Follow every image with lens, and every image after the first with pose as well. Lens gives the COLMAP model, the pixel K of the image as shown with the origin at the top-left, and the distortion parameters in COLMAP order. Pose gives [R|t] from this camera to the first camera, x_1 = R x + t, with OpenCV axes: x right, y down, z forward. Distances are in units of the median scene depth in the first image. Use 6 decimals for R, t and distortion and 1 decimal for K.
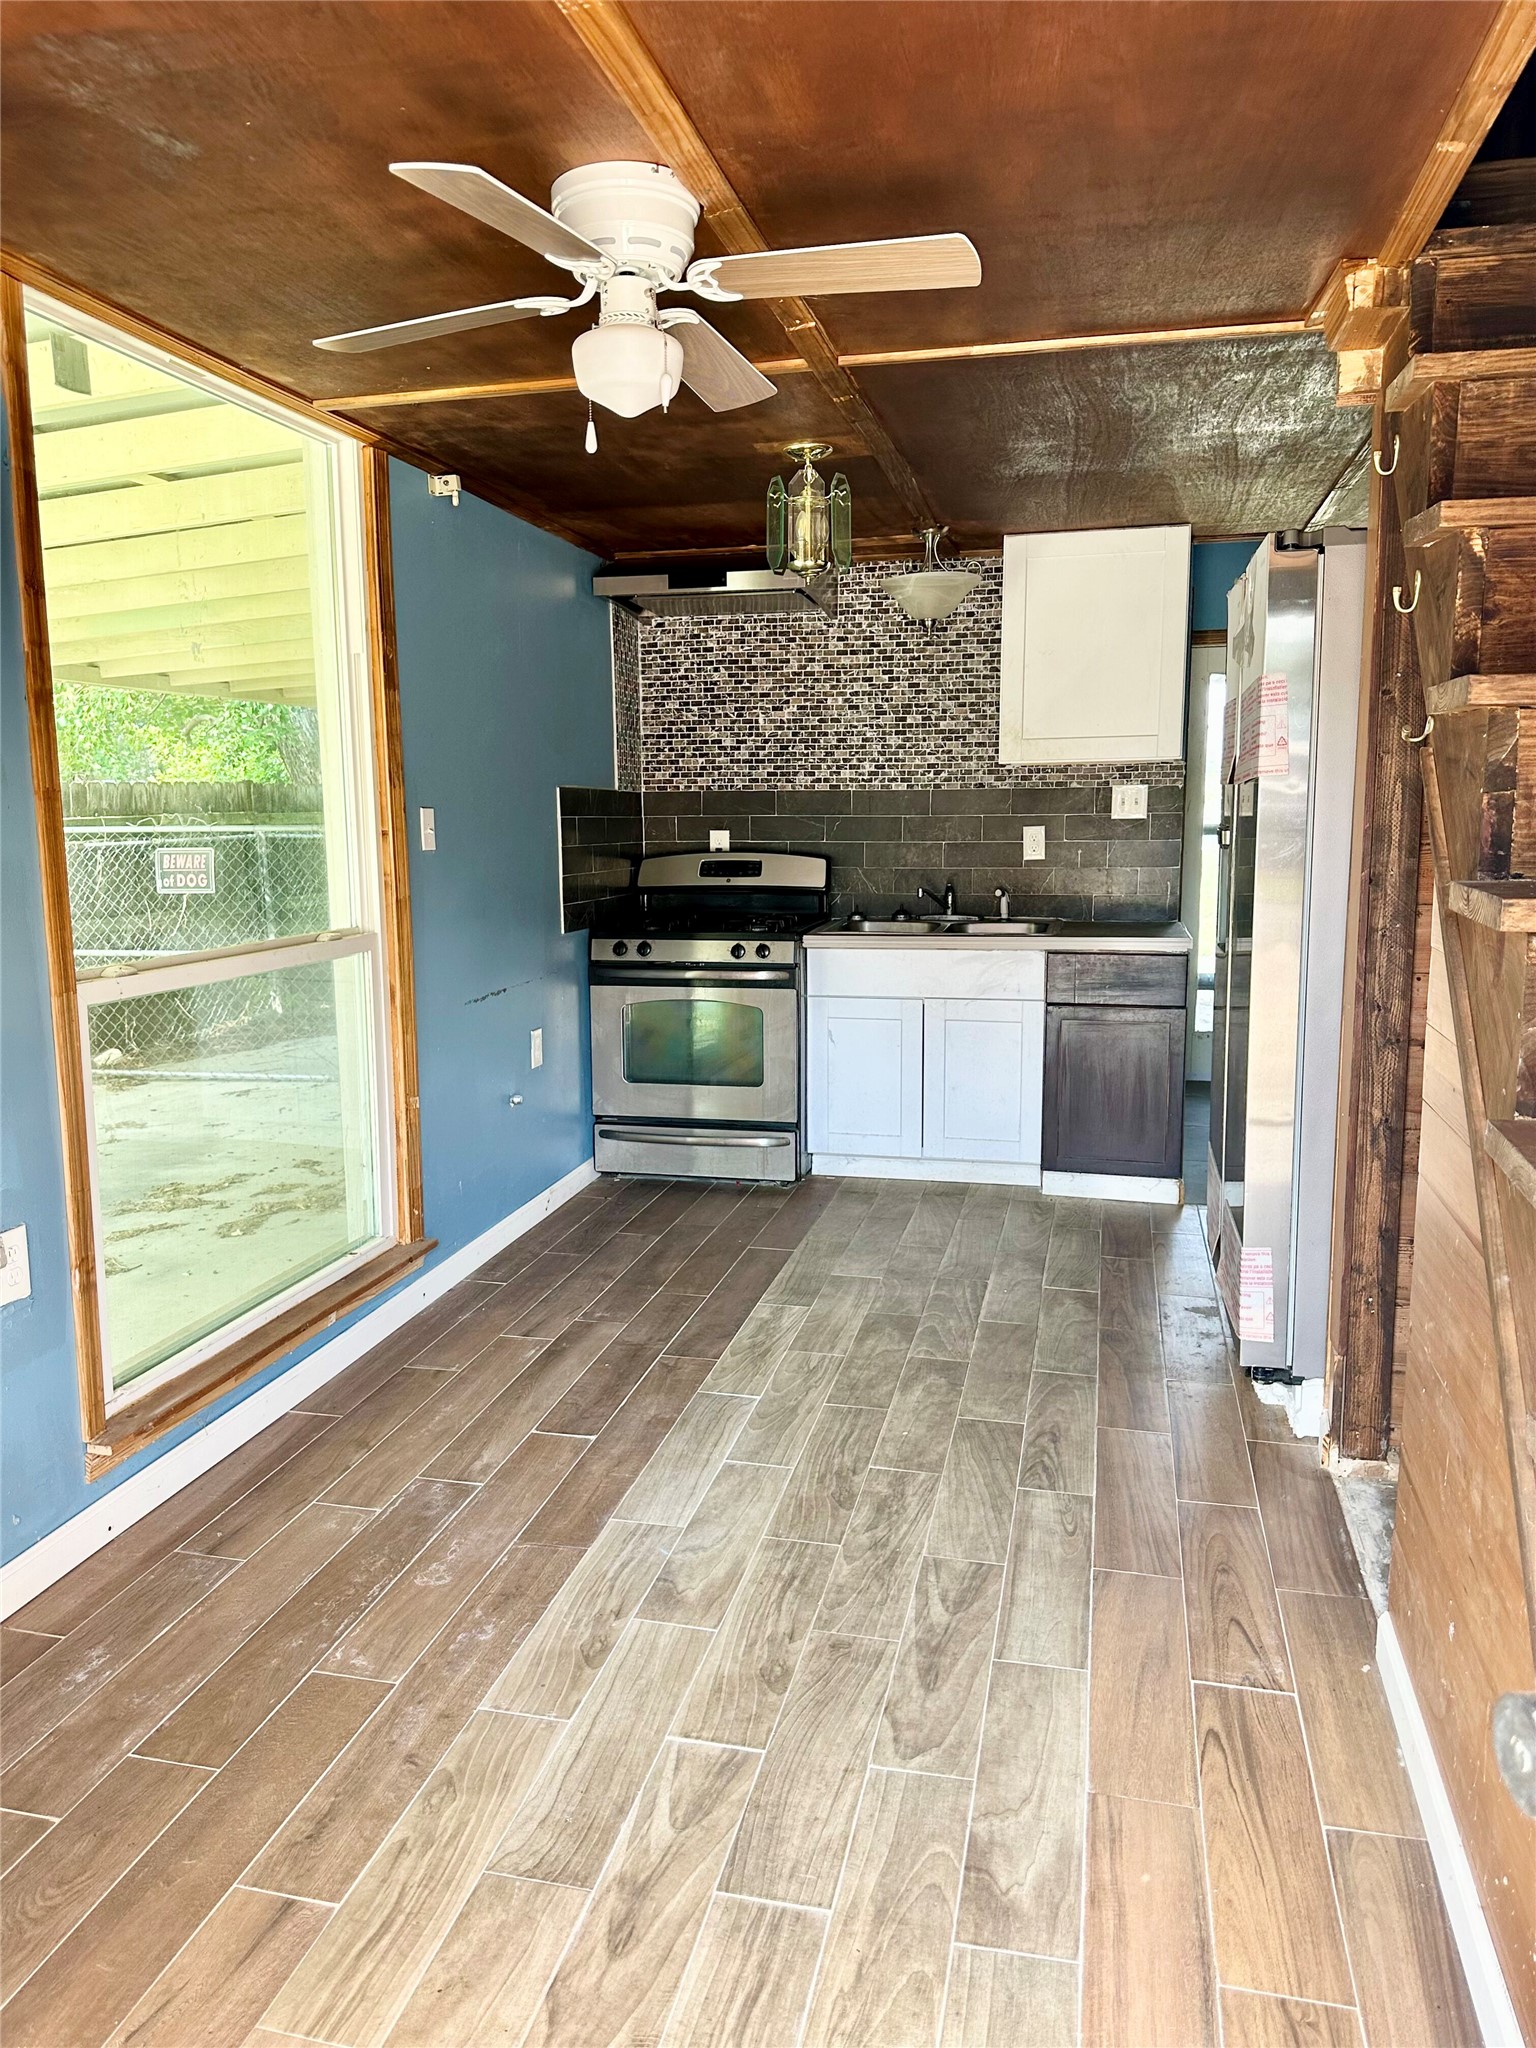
lens RADIAL K [[1446.6, 0, 751.8], [0, 1446.6, 1016.1], [0, 0, 1]] dist [0.043557, -0.061272]
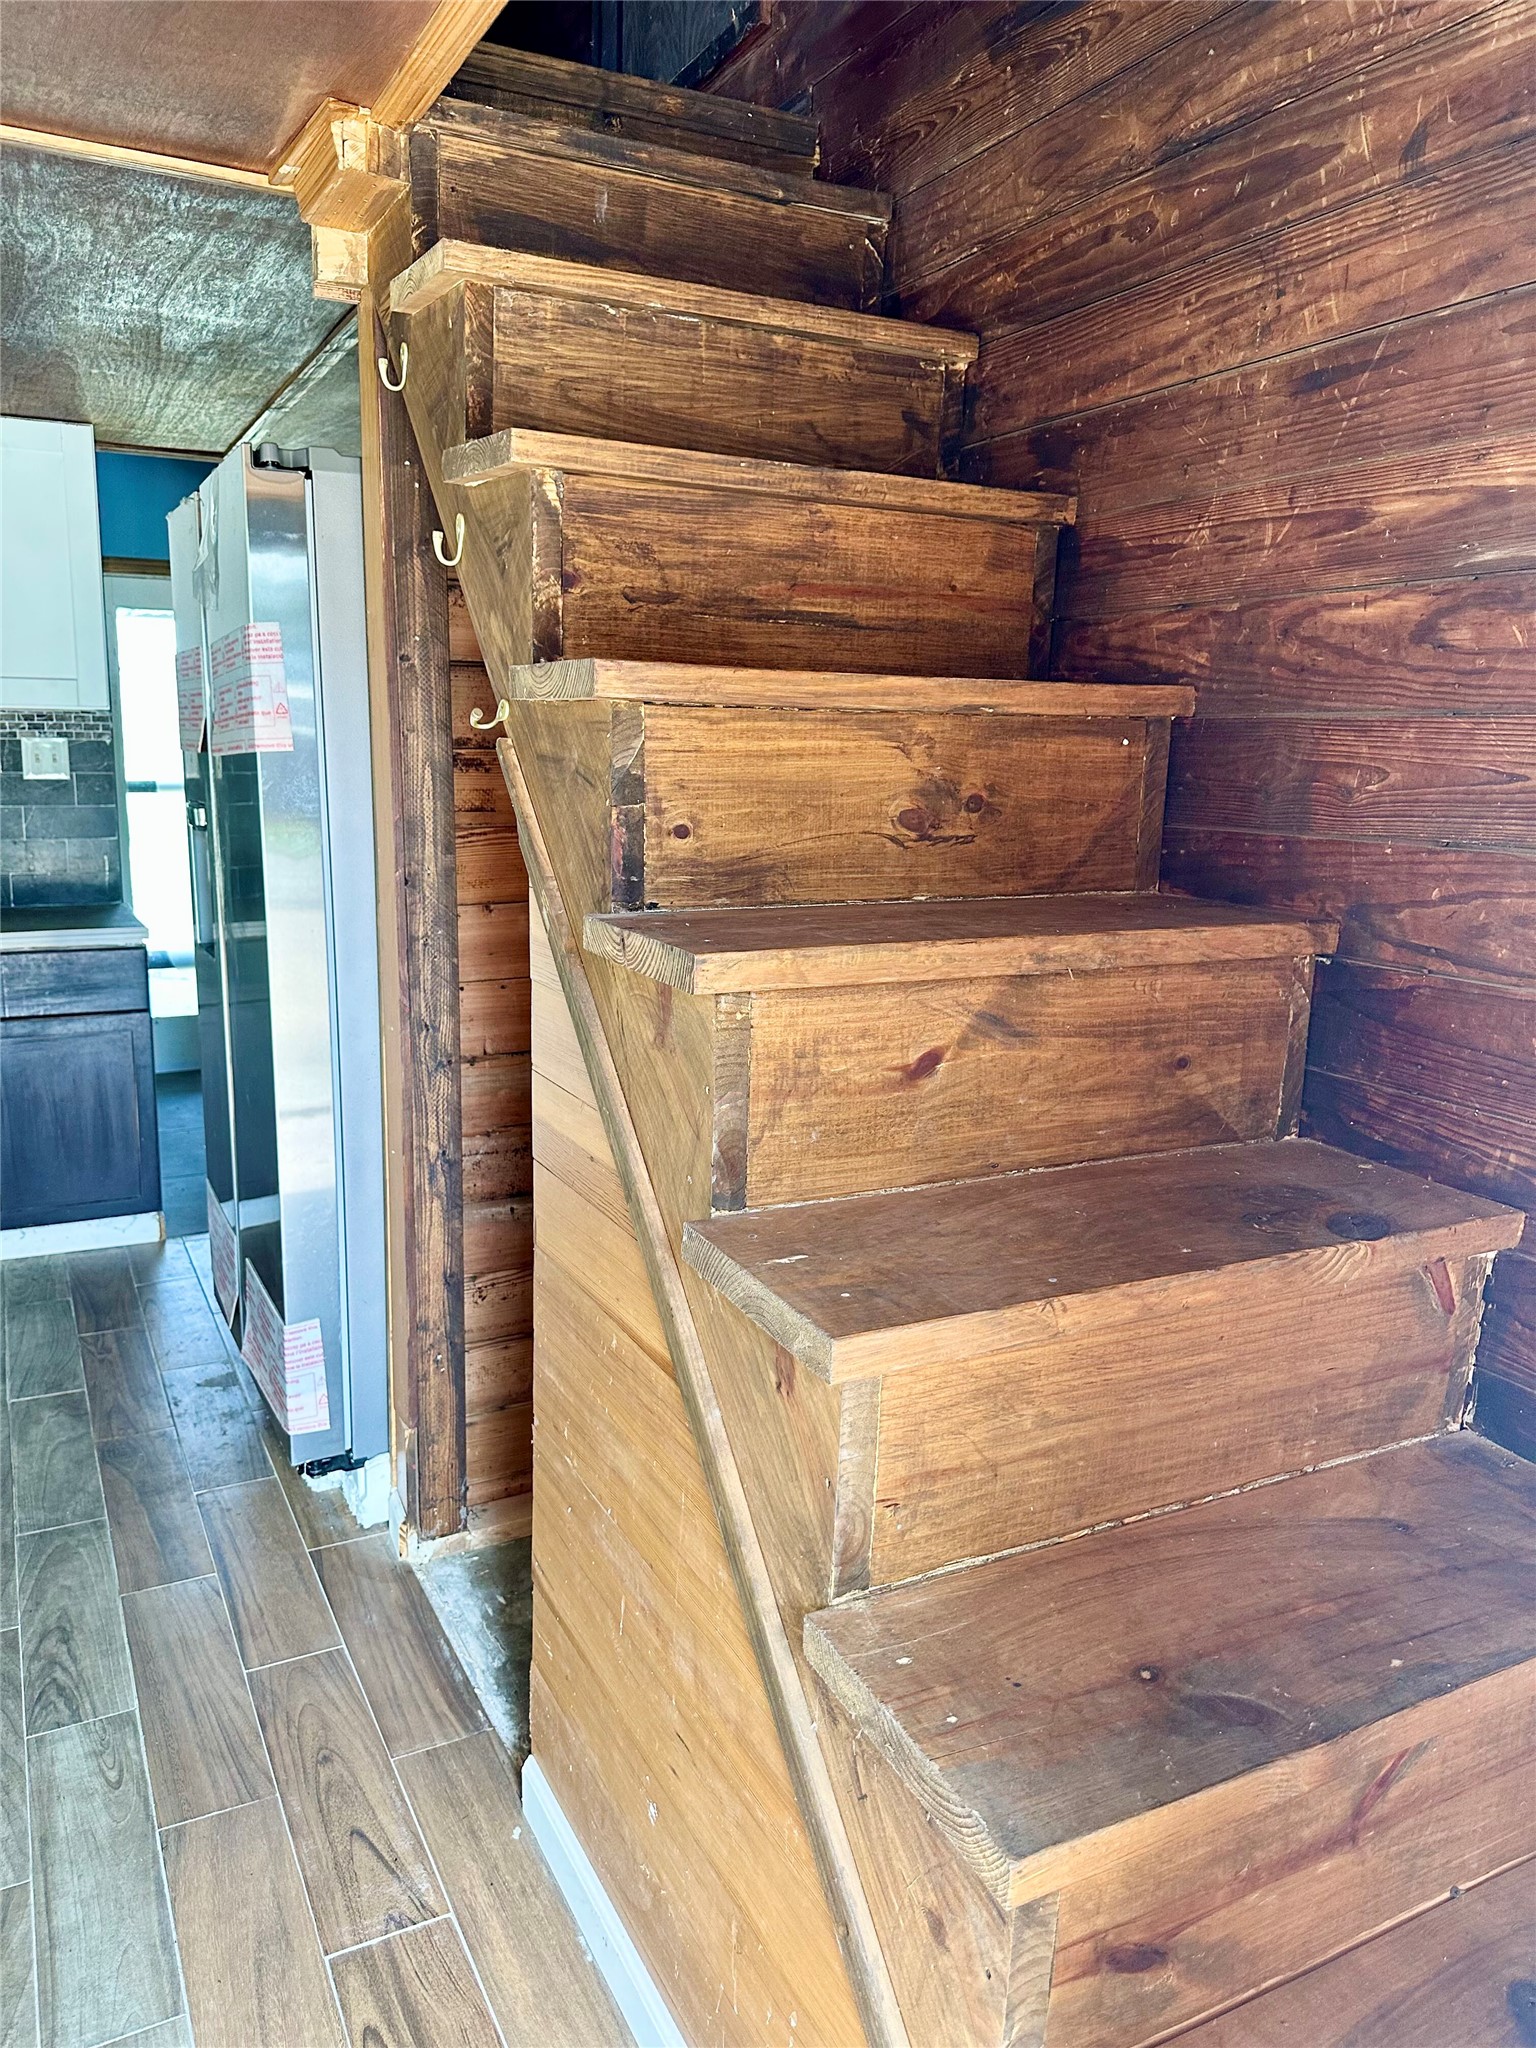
lens RADIAL K [[1446.6, 0, 754.3], [0, 1446.6, 1008.2], [0, 0, 1]] dist [0.043557, -0.061272]
pose [[0.748199, -0.095642, 0.656545, 0.014349], [0.072484, 0.995415, 0.062404, -0.056180], [-0.659503, 0.000898, 0.751701, 0.226015]]
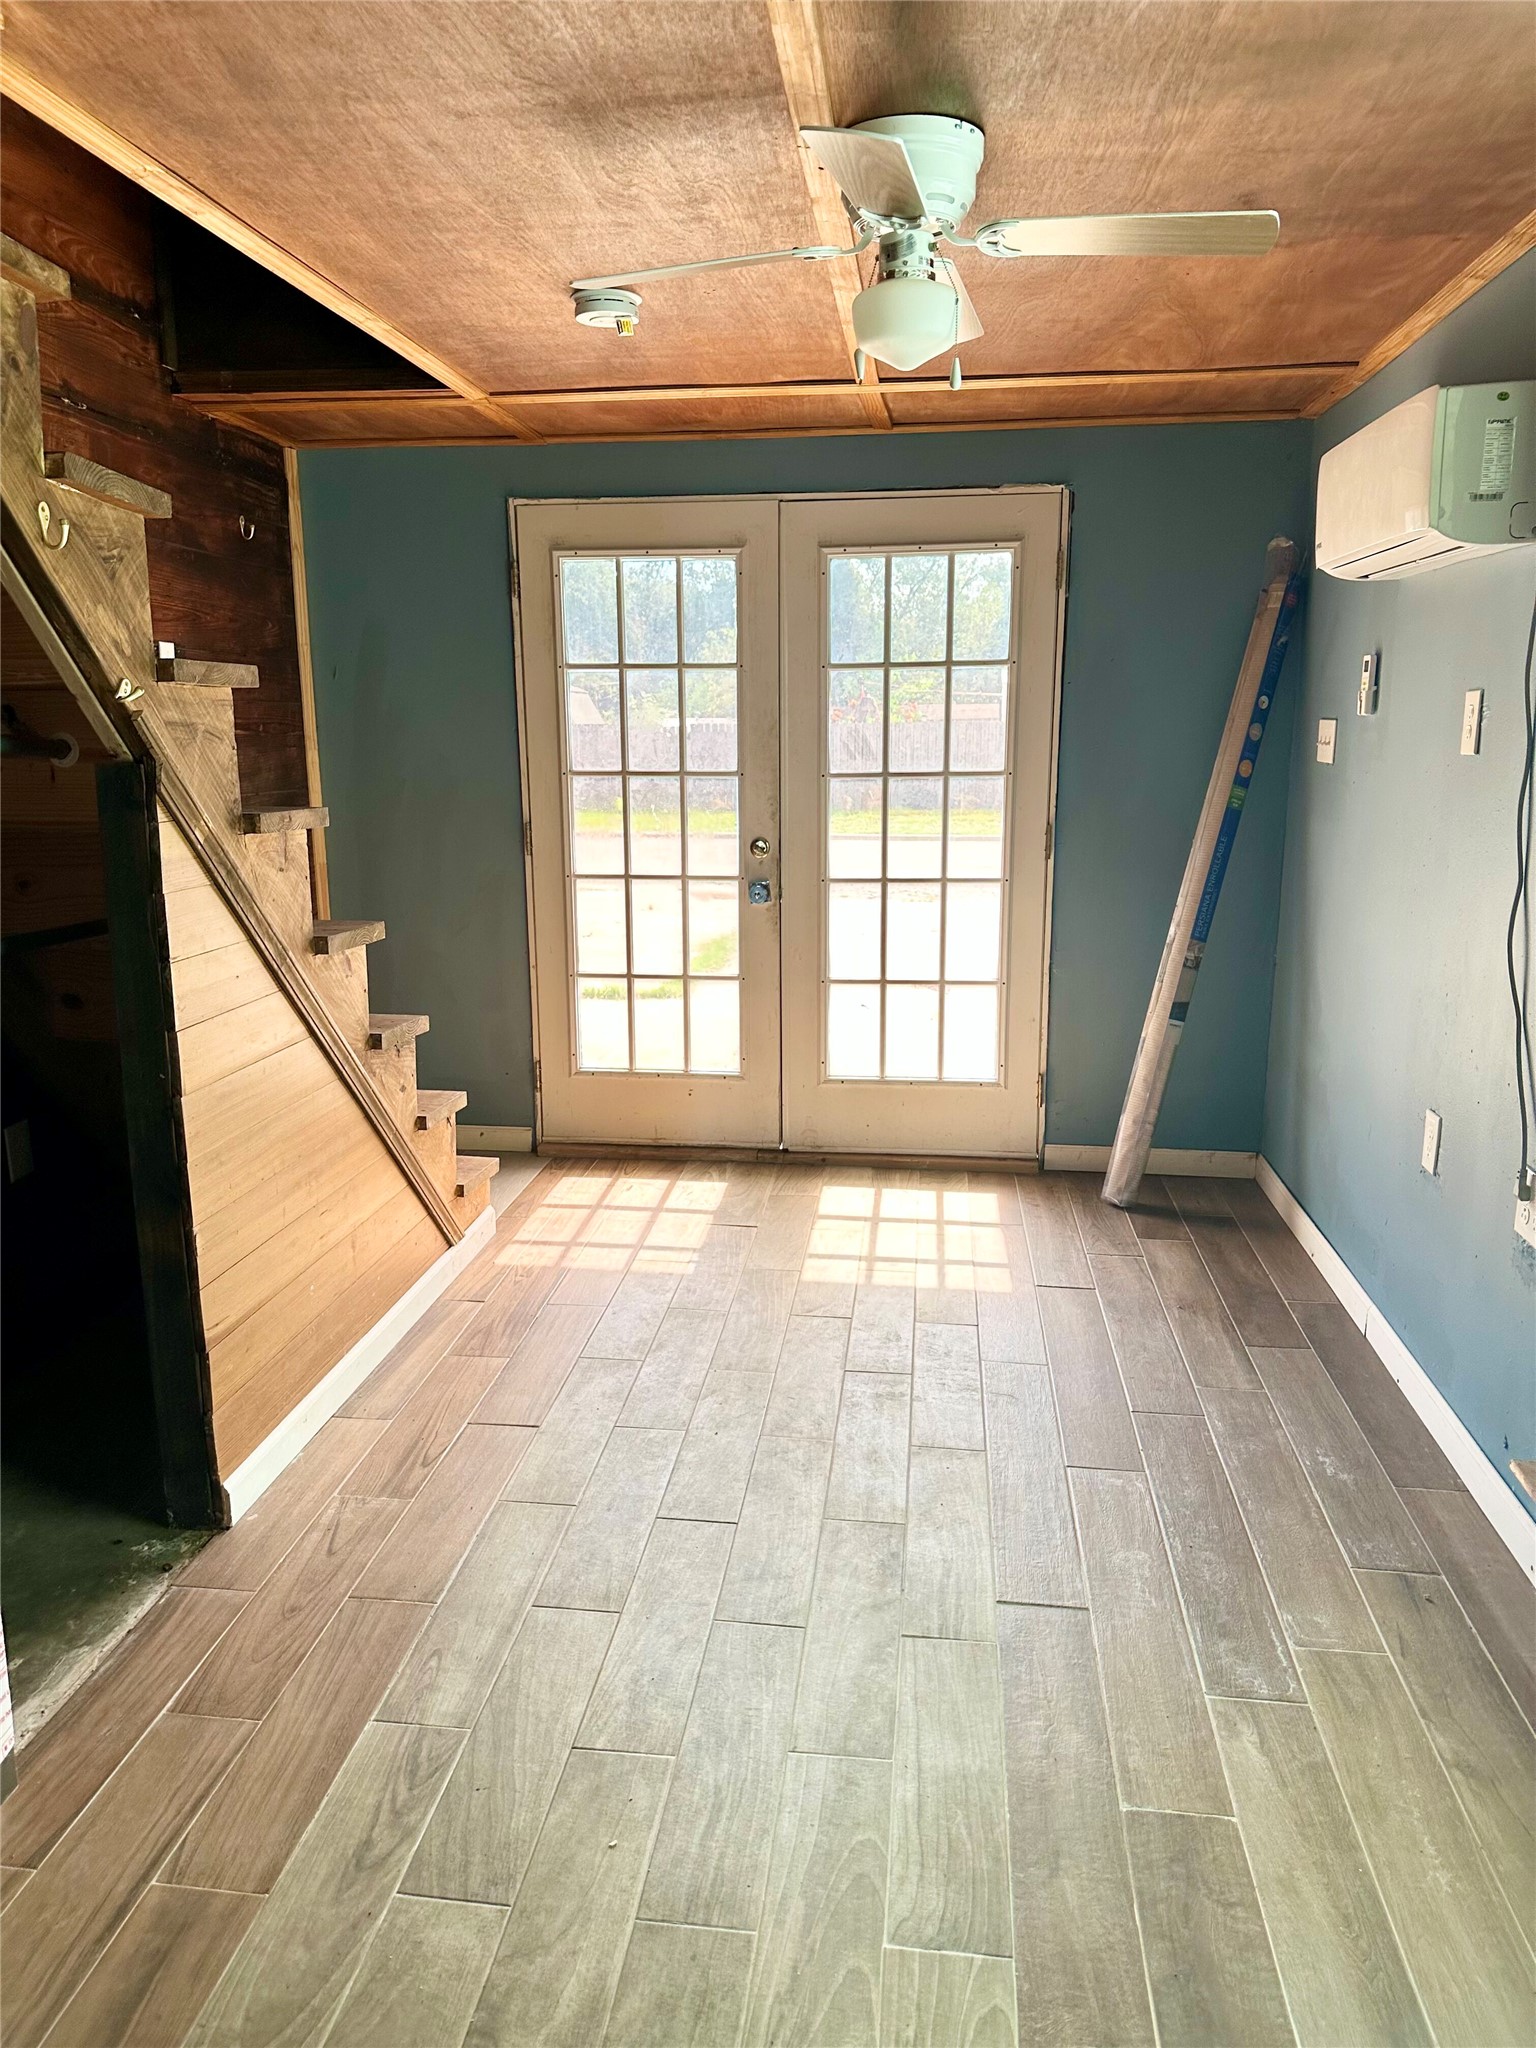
lens RADIAL K [[1446.6, 0, 769.2], [0, 1446.6, 1019.2], [0, 0, 1]] dist [0.043557, -0.061272]
pose [[-0.992222, 0.037377, -0.118739, 0.113006], [-0.006285, 0.937601, 0.347657, -0.263676], [0.124324, 0.345700, -0.930073, 1.619457]]
